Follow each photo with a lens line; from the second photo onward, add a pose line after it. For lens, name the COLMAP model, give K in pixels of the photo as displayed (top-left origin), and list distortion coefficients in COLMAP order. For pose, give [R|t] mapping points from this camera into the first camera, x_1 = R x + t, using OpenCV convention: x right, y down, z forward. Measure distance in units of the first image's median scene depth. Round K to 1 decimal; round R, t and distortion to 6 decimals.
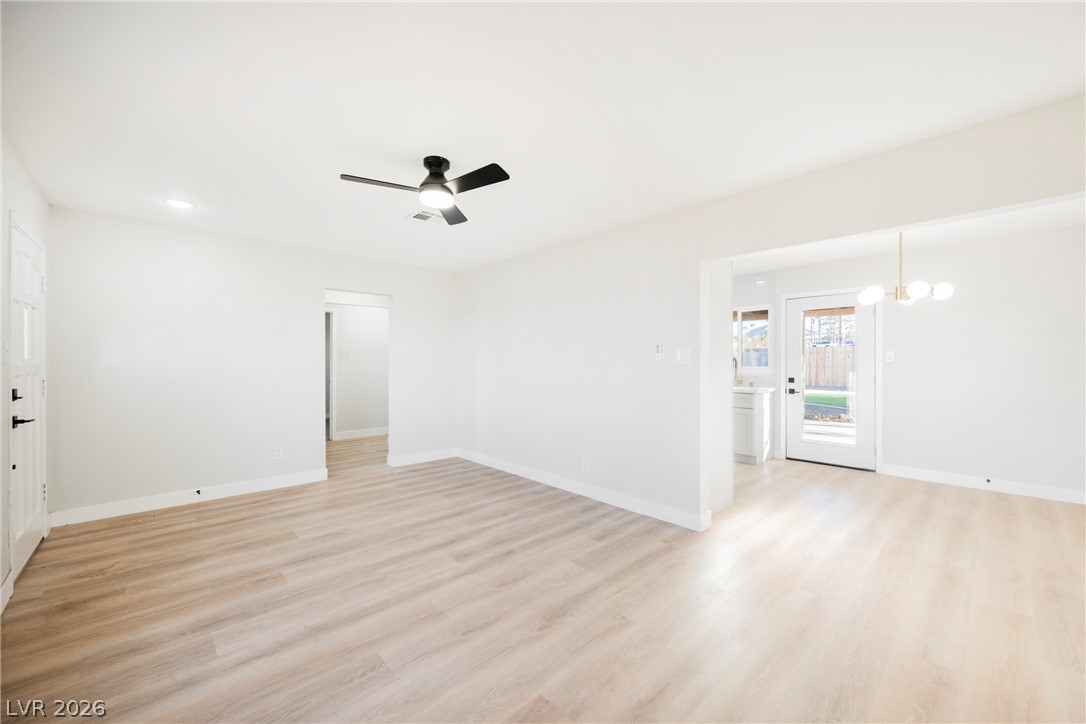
lens RADIAL K [[426.7, 0, 546.2], [0, 426.7, 362.0], [0, 0, 1]] dist [-0.000927, -0.000162]
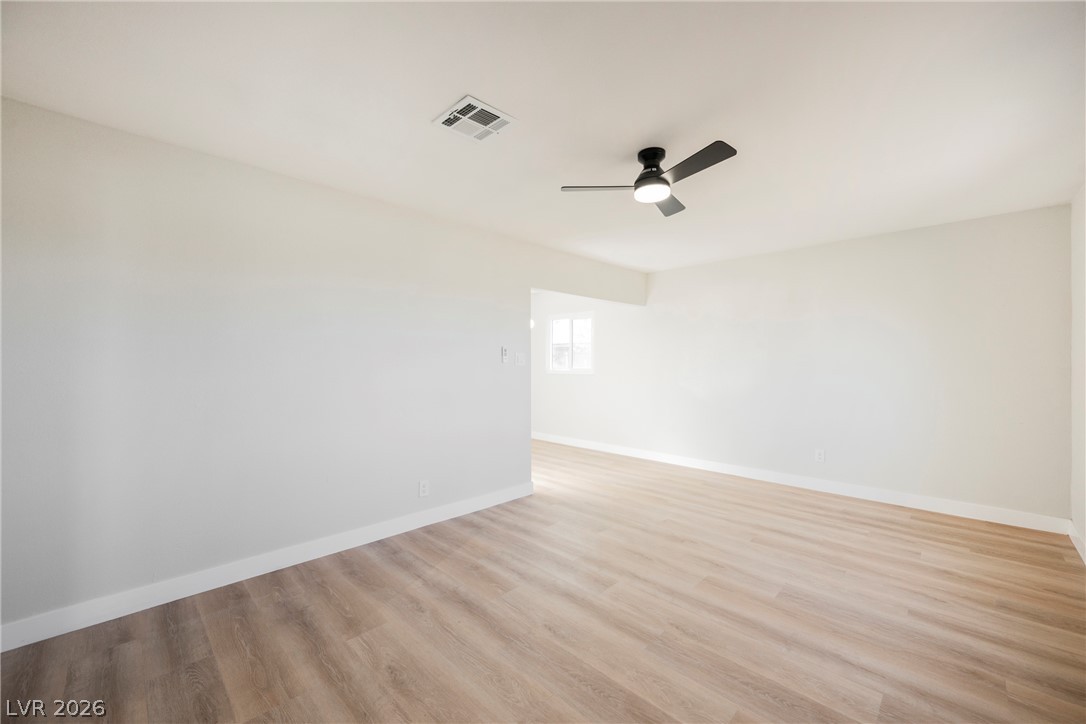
lens RADIAL K [[428.4, 0, 546.1], [0, 428.4, 343.0], [0, 0, 1]] dist [-0.000053, 0.000086]
pose [[-0.043669, 0.046671, 0.997955, -1.032052], [0.002329, 0.998910, -0.046614, -0.001951], [-0.999043, 0.000288, -0.043730, 1.077517]]
